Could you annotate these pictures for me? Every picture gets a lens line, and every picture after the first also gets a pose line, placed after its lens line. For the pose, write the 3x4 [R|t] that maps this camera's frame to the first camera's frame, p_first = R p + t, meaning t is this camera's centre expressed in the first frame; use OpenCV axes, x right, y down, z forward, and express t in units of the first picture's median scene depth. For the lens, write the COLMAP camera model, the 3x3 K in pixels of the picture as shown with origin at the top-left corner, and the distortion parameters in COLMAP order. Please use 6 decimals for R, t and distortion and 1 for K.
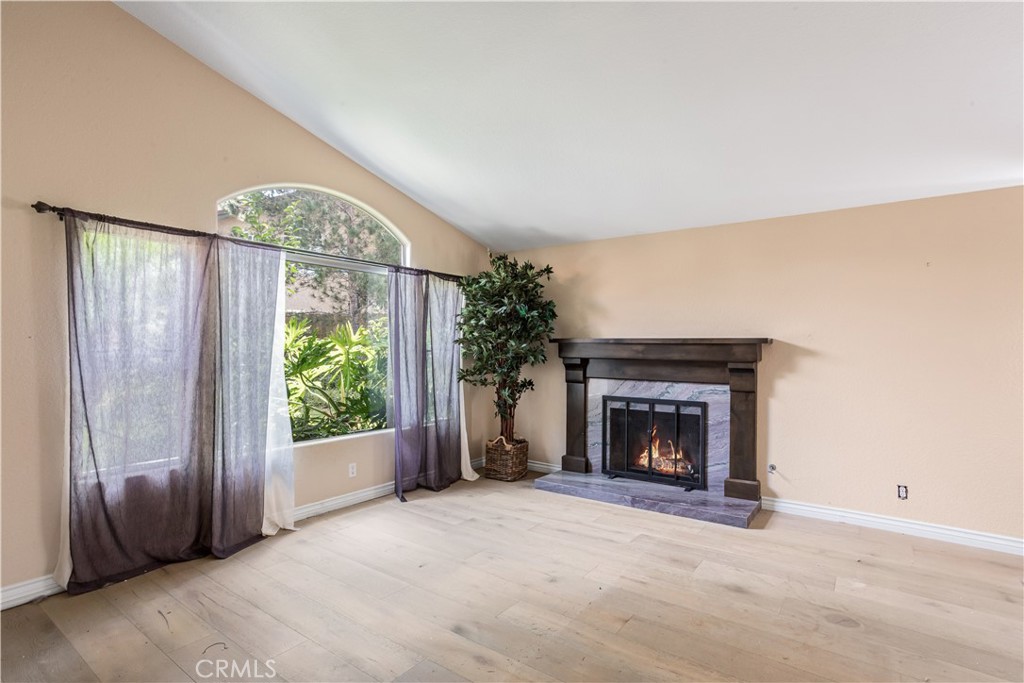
lens RADIAL K [[507.3, 0, 508.1], [0, 507.3, 341.8], [0, 0, 1]] dist [-0.056286, 0.035948]
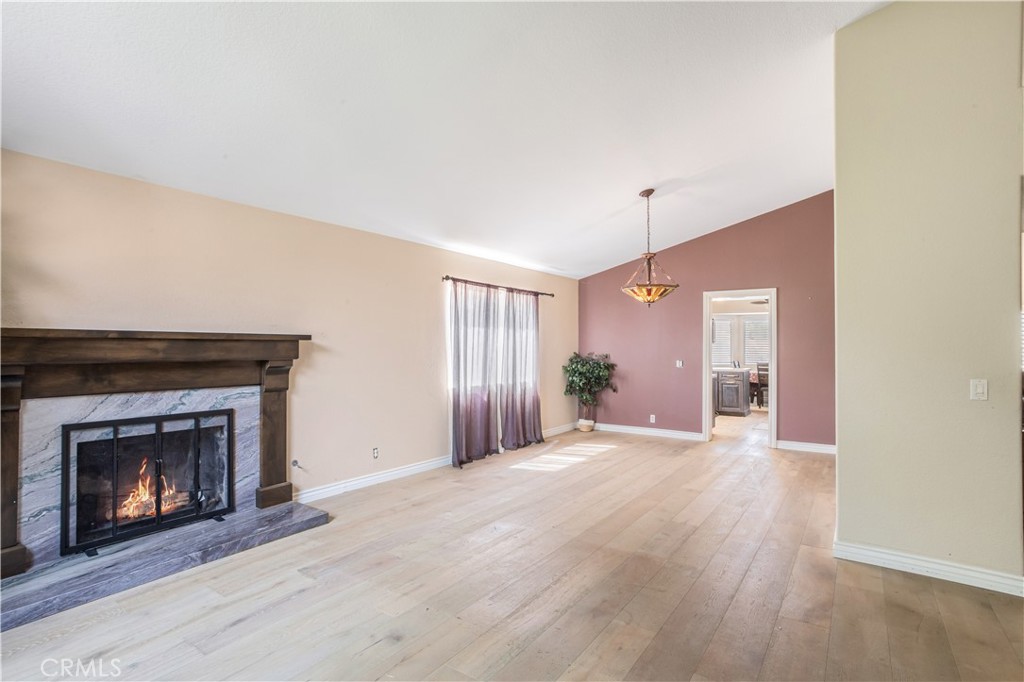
lens RADIAL K [[507.3, 0, 508.1], [0, 507.3, 341.3], [0, 0, 1]] dist [-0.056286, 0.035948]
pose [[-0.012144, 0.004462, 0.999916, -0.460410], [-0.011029, 0.999929, -0.004596, 0.005114], [-0.999865, -0.011084, -0.012094, 0.550160]]
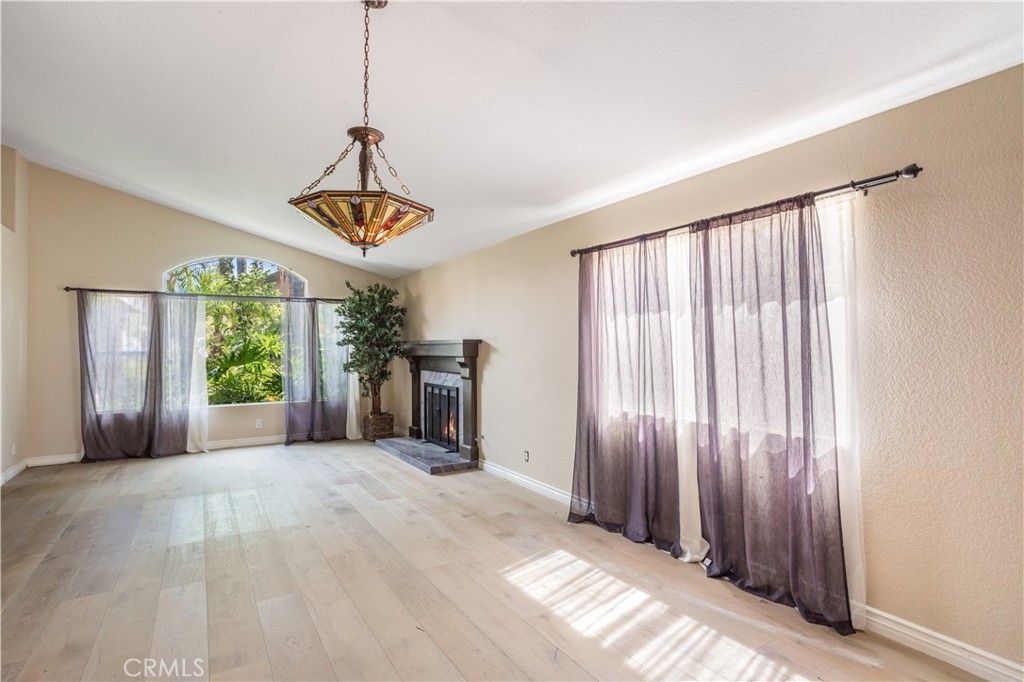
lens RADIAL K [[507.3, 0, 508.1], [0, 507.3, 341.3], [0, 0, 1]] dist [-0.056286, 0.035948]
pose [[0.928490, -0.015760, -0.371023, 1.030261], [0.014962, 0.999875, -0.005029, 0.005498], [0.371057, -0.000882, 0.928610, -0.208463]]
